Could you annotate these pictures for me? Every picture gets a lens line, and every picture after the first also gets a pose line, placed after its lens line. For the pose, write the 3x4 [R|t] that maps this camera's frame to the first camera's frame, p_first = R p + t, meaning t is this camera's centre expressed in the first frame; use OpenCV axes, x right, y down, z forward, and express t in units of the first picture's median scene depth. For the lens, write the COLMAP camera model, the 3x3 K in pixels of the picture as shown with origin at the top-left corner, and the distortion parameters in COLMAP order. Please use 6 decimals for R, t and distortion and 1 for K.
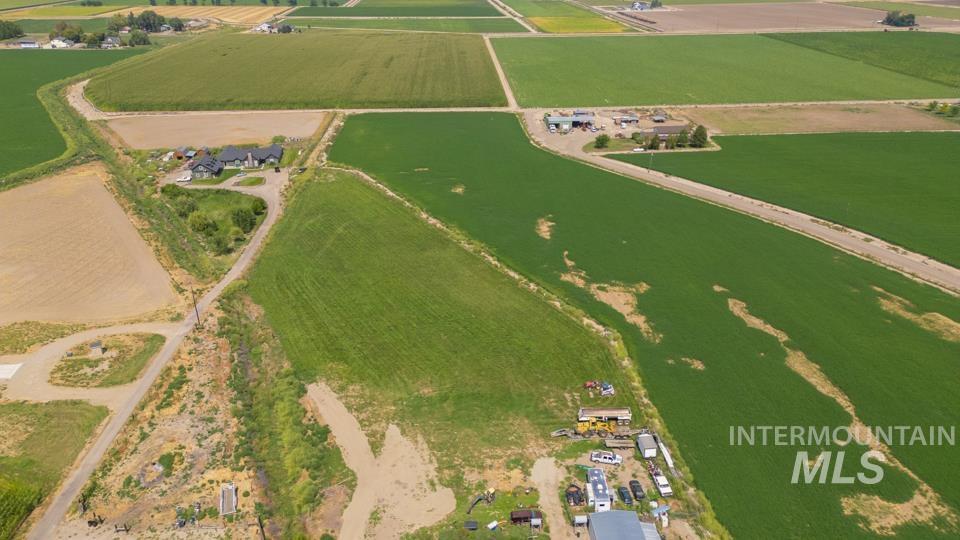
lens RADIAL K [[674.2, 0, 481.2], [0, 674.2, 271.4], [0, 0, 1]] dist [0.076210, -0.075795]
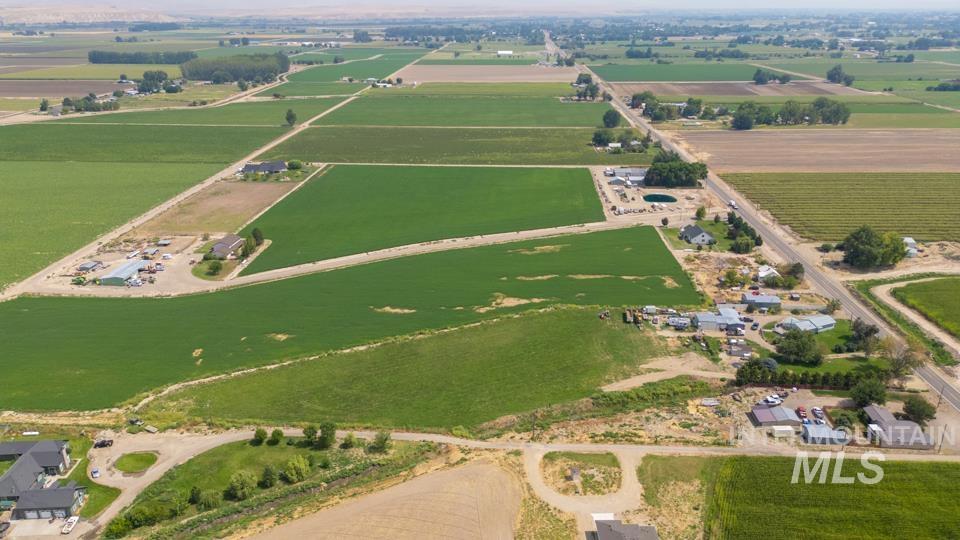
lens RADIAL K [[674.2, 0, 479.6], [0, 674.2, 270.0], [0, 0, 1]] dist [0.076210, -0.075795]
pose [[0.119580, -0.356026, 0.926794, -1.492763], [0.430237, 0.859871, 0.274806, -0.584096], [-0.894761, 0.365880, 0.255999, 0.651098]]
